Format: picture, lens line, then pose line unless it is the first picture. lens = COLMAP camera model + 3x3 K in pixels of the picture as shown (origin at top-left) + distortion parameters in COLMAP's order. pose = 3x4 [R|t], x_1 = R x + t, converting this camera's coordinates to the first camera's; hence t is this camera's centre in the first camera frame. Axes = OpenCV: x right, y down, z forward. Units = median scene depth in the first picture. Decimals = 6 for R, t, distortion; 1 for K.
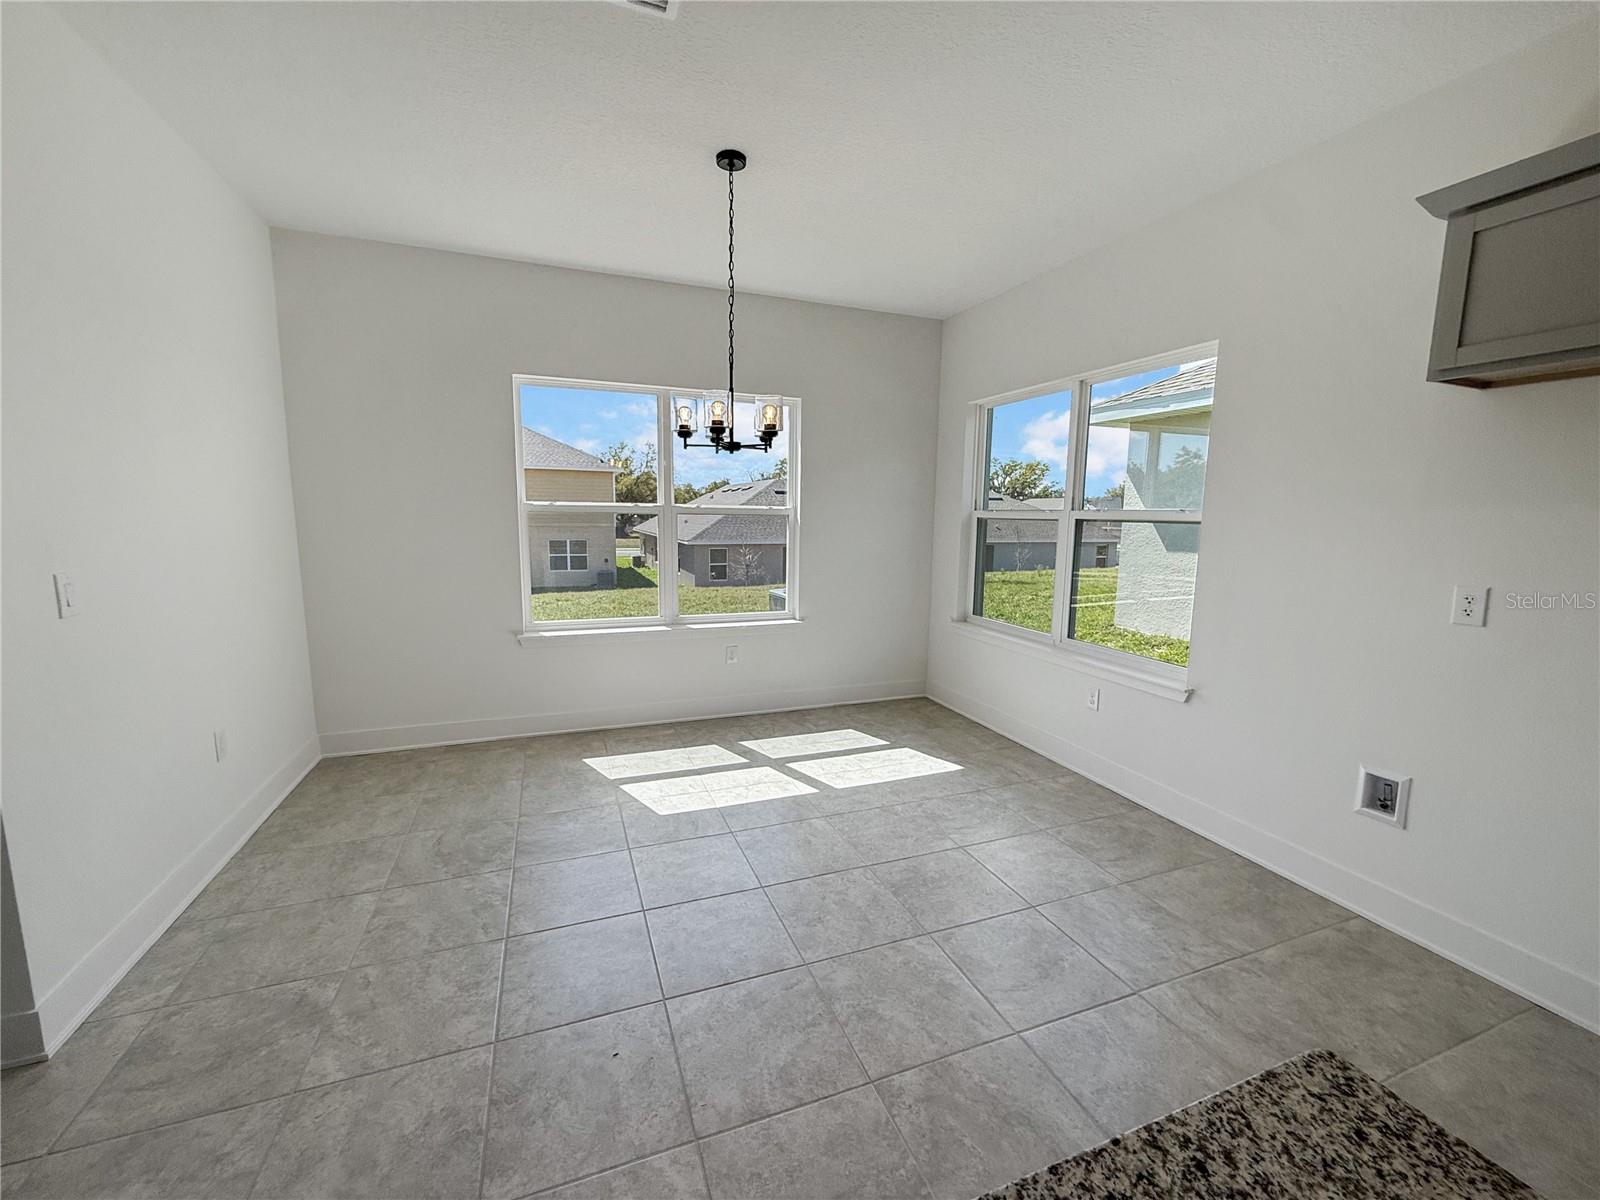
lens RADIAL K [[647.8, 0, 793.6], [0, 647.8, 604.5], [0, 0, 1]] dist [-0.006309, -0.000188]
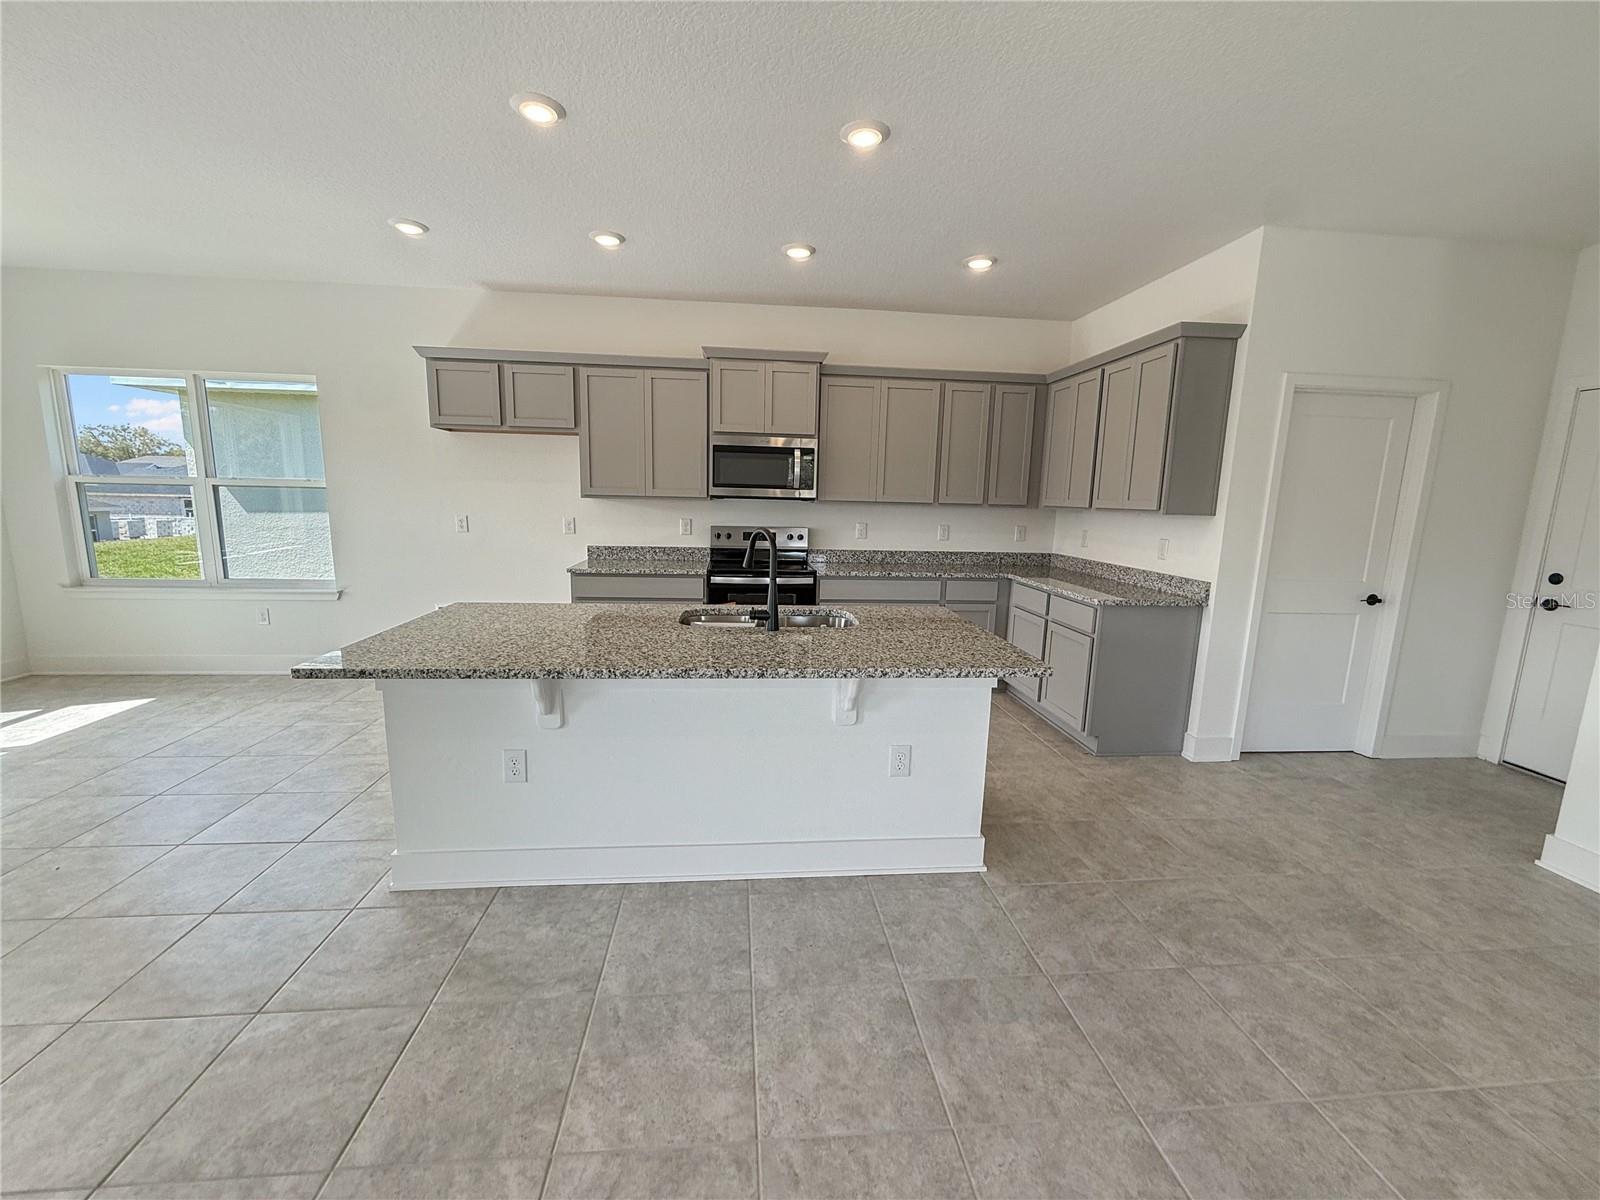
lens RADIAL K [[647.8, 0, 793.6], [0, 647.8, 604.5], [0, 0, 1]] dist [-0.006309, -0.000188]
pose [[0.278199, -0.163888, 0.946439, -0.504325], [0.112902, 0.984085, 0.137220, 0.057345], [-0.953865, 0.068681, 0.292275, -0.465668]]
